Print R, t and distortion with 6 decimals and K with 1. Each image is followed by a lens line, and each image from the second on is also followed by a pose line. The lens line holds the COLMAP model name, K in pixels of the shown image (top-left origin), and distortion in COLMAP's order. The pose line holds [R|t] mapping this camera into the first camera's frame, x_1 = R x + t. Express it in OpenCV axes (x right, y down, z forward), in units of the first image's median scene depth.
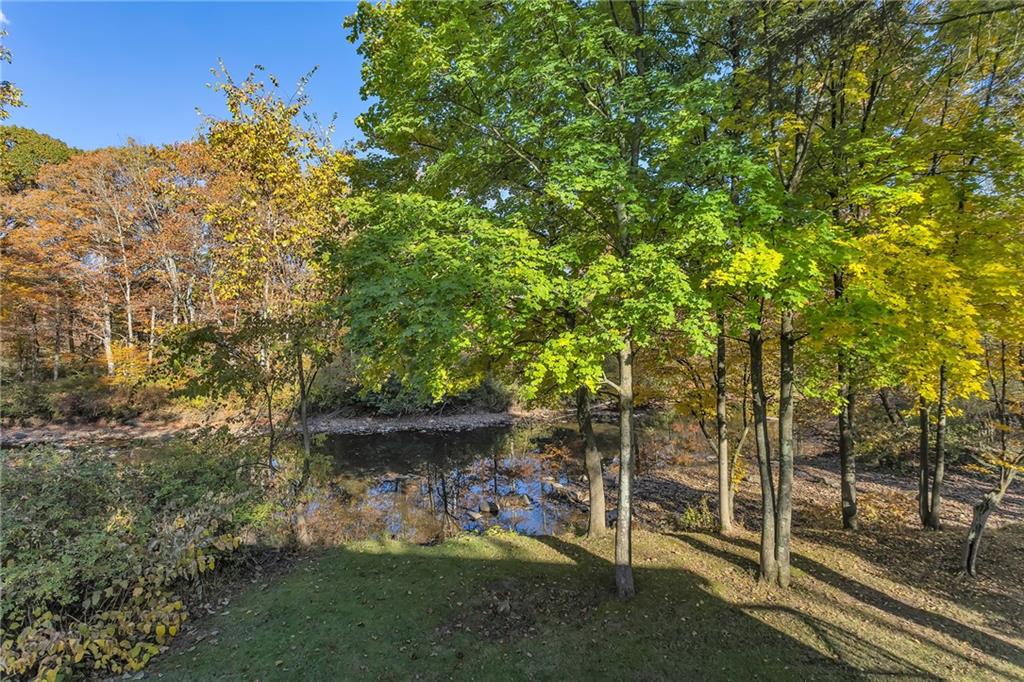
lens RADIAL K [[490.1, 0, 512.0], [0, 490.1, 341.0], [0, 0, 1]] dist [0.000967, 0.000922]
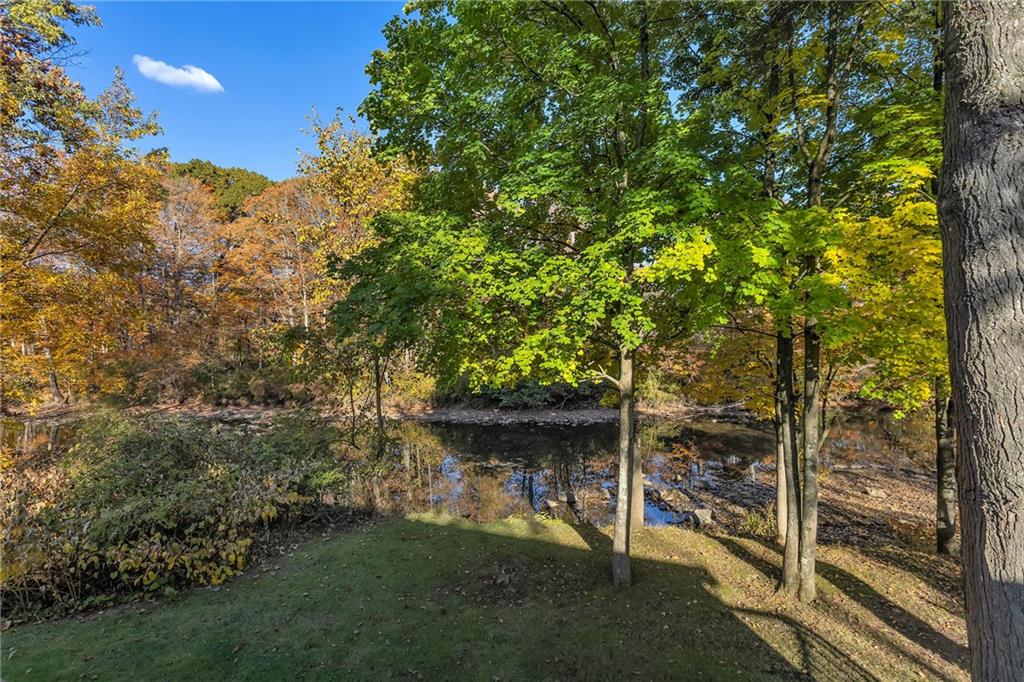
lens RADIAL K [[484.9, 0, 511.0], [0, 484.9, 338.7], [0, 0, 1]] dist [-0.000949, 0.000081]
pose [[0.961464, -0.003495, -0.274909, 0.280640], [0.004527, 0.999985, 0.003119, 0.000818], [0.274894, -0.004243, 0.961465, -0.032818]]
